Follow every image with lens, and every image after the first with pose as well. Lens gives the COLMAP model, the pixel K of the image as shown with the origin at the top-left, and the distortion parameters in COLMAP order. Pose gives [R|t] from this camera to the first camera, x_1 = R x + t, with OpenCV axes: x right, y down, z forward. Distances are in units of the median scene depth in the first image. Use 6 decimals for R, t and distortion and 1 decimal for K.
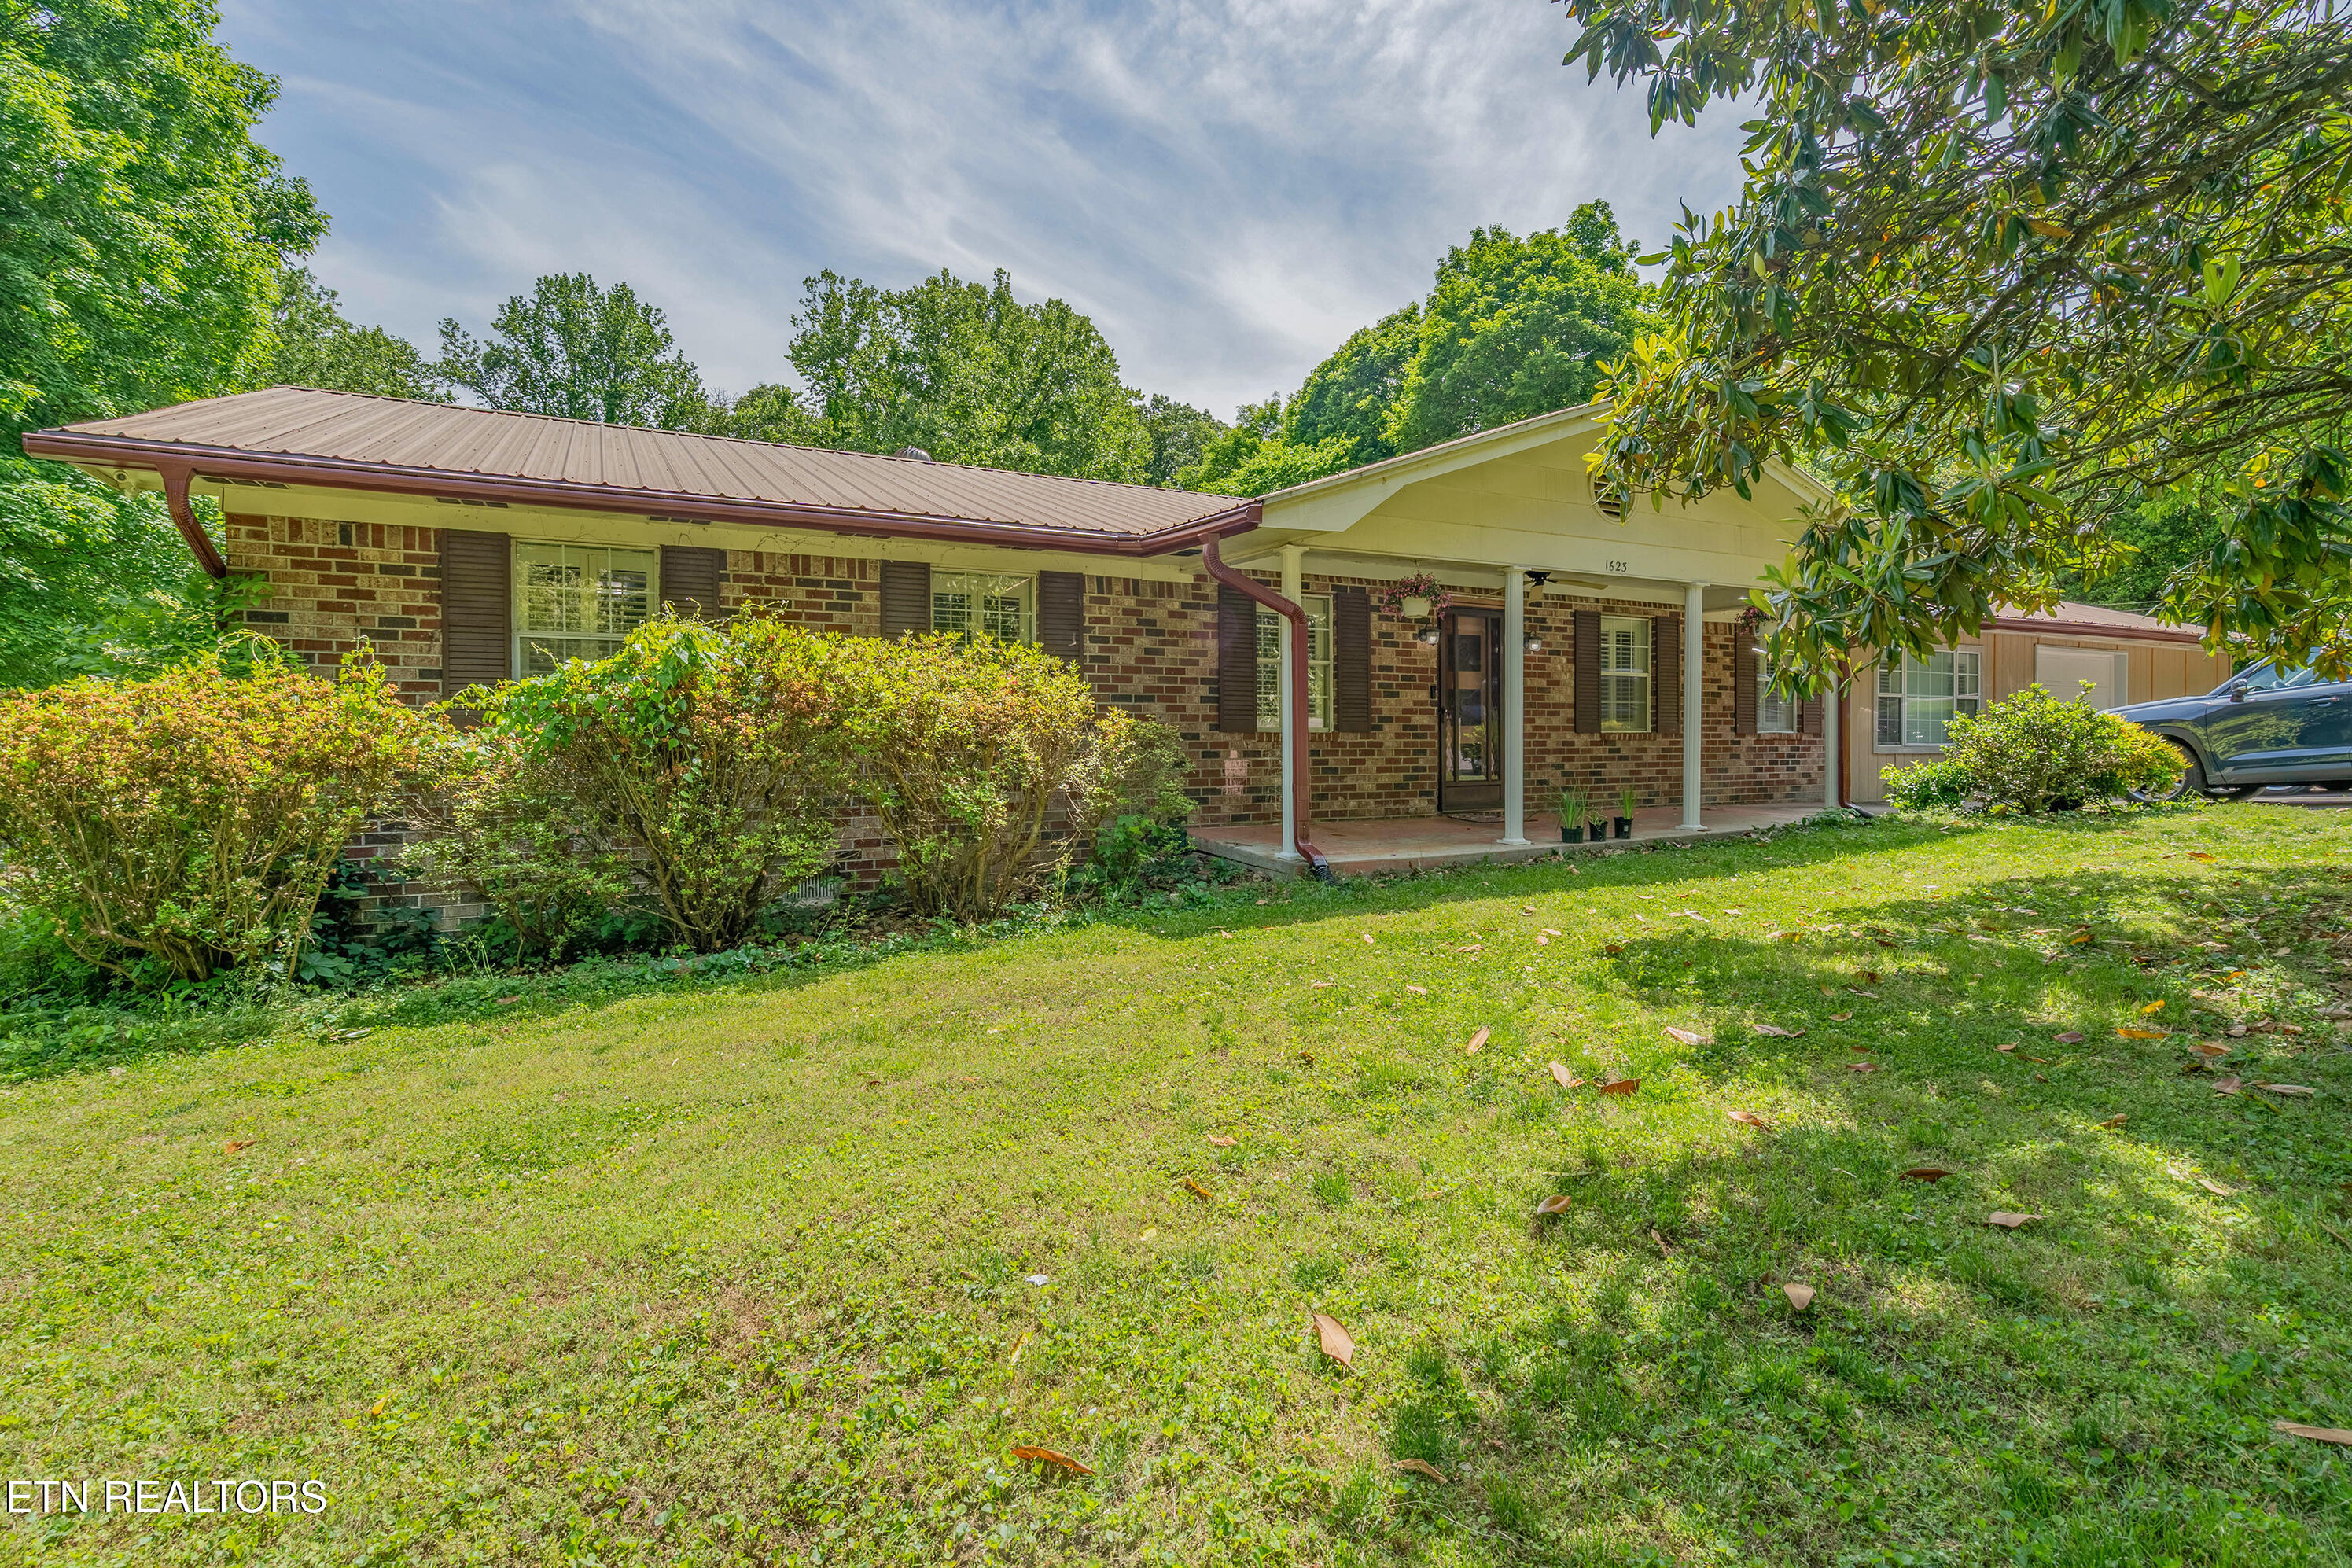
lens RADIAL K [[1094.6, 0, 1179.6], [0, 1094.6, 745.0], [0, 0, 1]] dist [-0.003111, -0.000221]
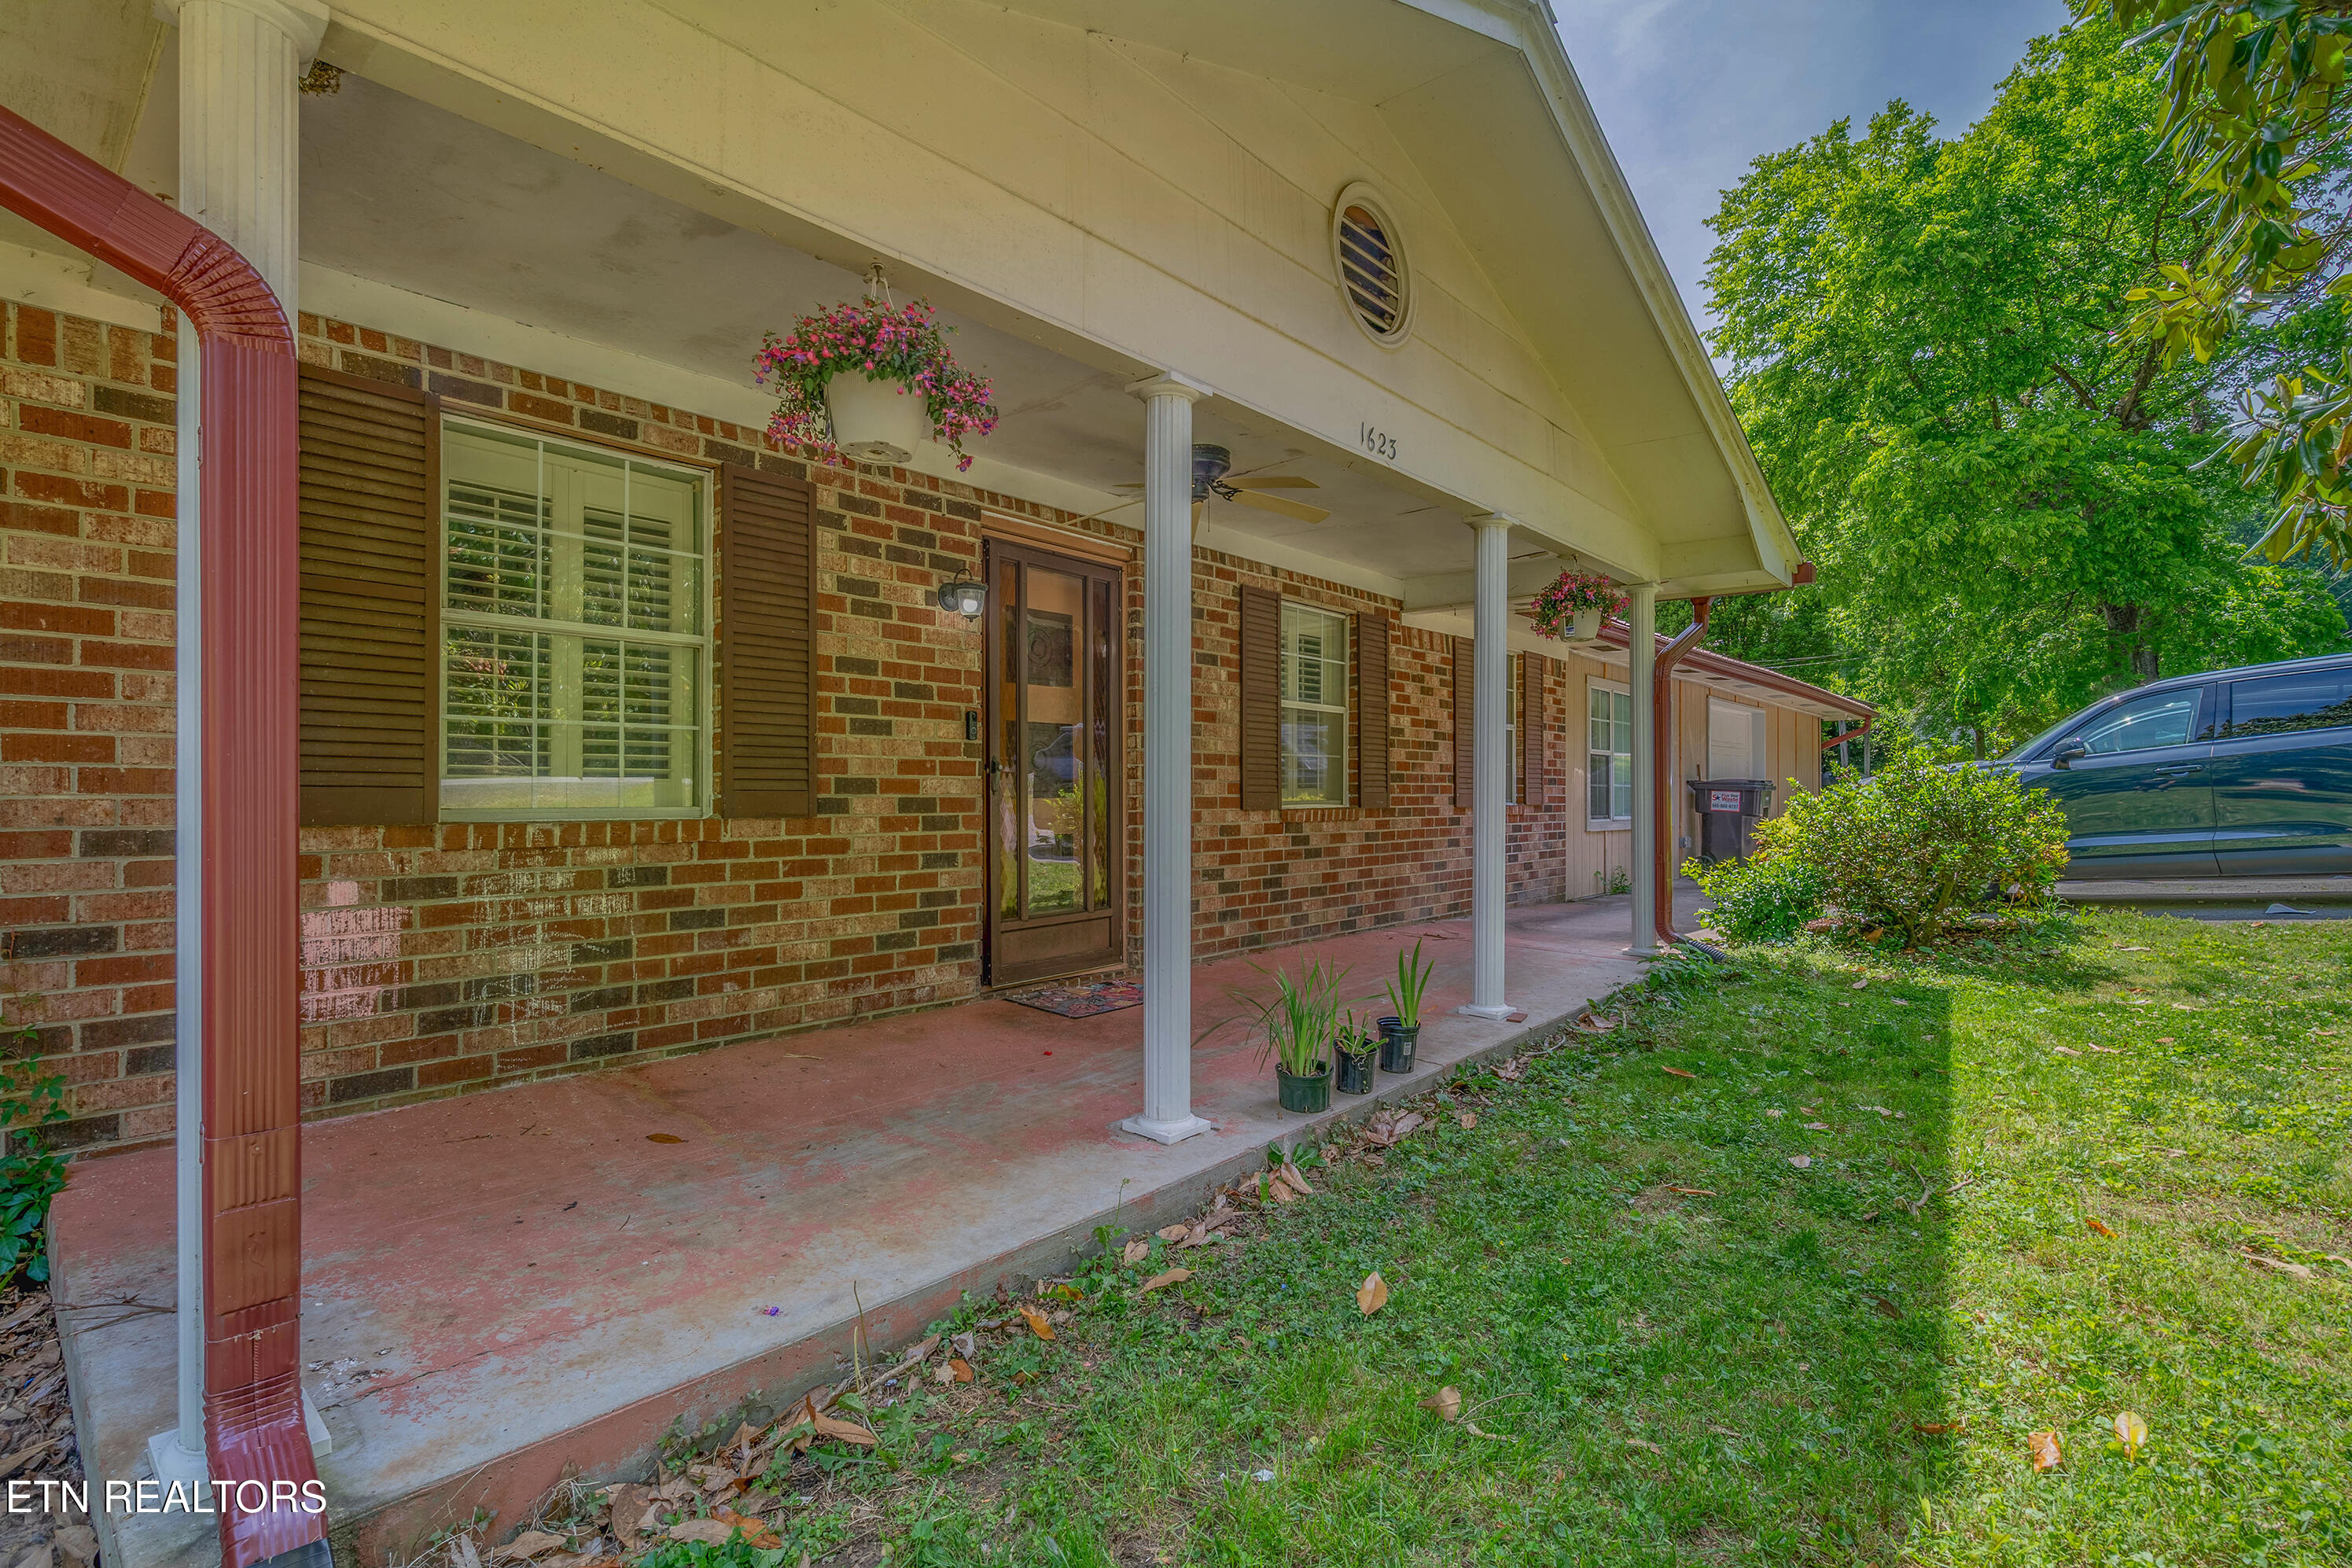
lens RADIAL K [[1095.2, 0, 1180.1], [0, 1095.2, 789.6], [0, 0, 1]] dist [-0.002084, -0.000097]
pose [[0.930563, 0.005010, 0.366098, 0.145437], [-0.002259, 0.999966, -0.007943, -0.018290], [-0.366125, 0.006565, 0.930542, 0.545219]]
